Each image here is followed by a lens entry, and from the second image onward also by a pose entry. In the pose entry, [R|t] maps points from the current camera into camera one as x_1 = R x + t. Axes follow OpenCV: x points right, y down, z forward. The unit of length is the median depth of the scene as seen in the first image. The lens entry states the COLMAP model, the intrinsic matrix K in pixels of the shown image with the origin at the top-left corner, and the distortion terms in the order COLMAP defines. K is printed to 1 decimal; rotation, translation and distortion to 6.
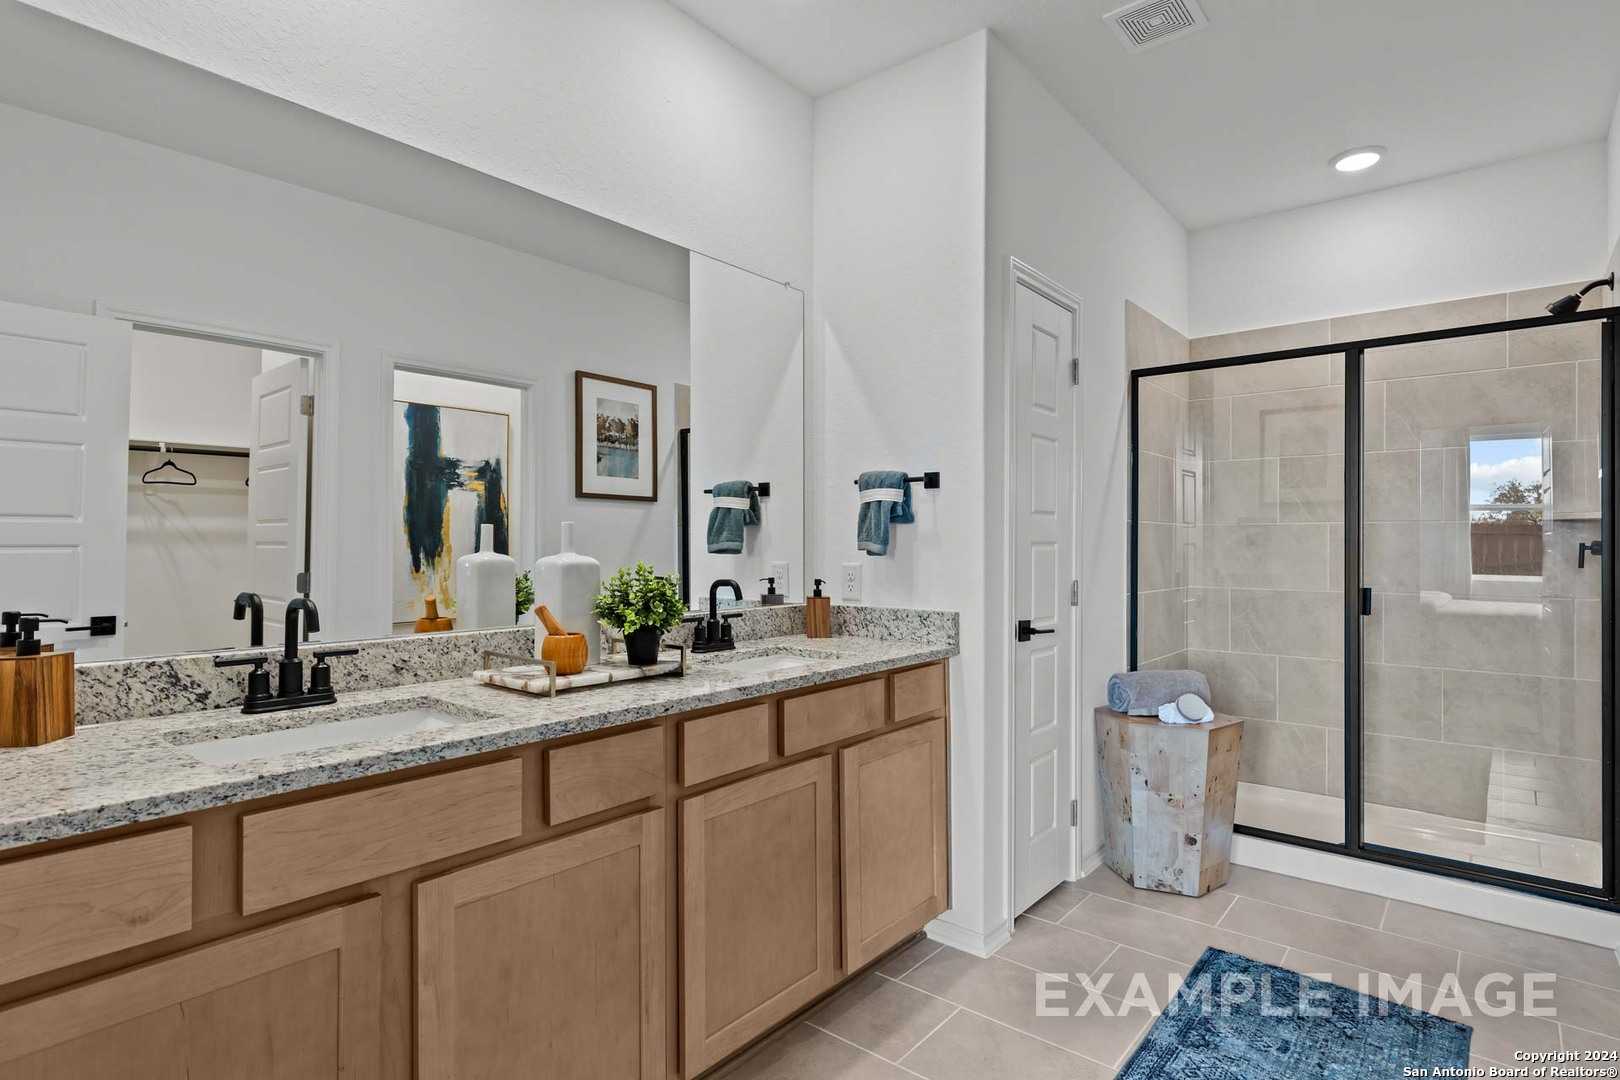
lens RADIAL K [[825.5, 0, 813.1], [0, 825.5, 542.2], [0, 0, 1]] dist [-0.001003, -0.000082]
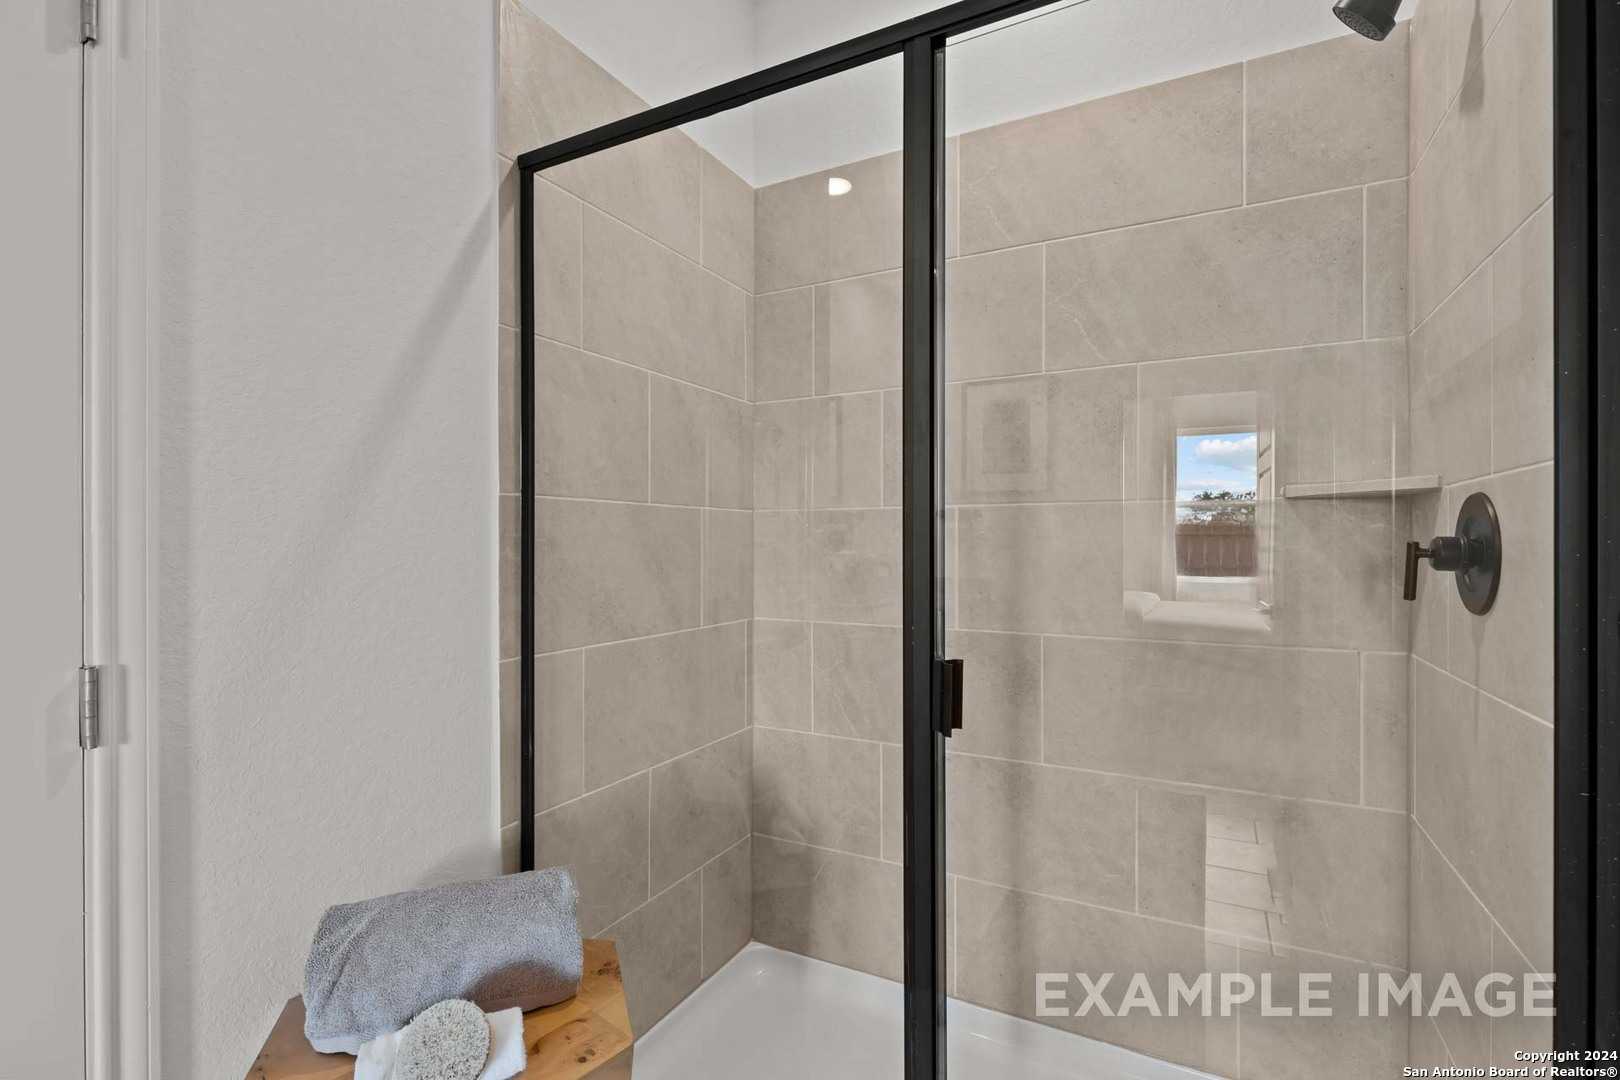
lens RADIAL K [[748.8, 0, 807.9], [0, 748.8, 545.3], [0, 0, 1]] dist [0.000041, 0.000010]
pose [[0.976714, -0.002106, 0.214533, 0.417962], [0.001696, 0.999996, 0.002094, 0.001109], [-0.214537, -0.001681, 0.976714, 0.529648]]
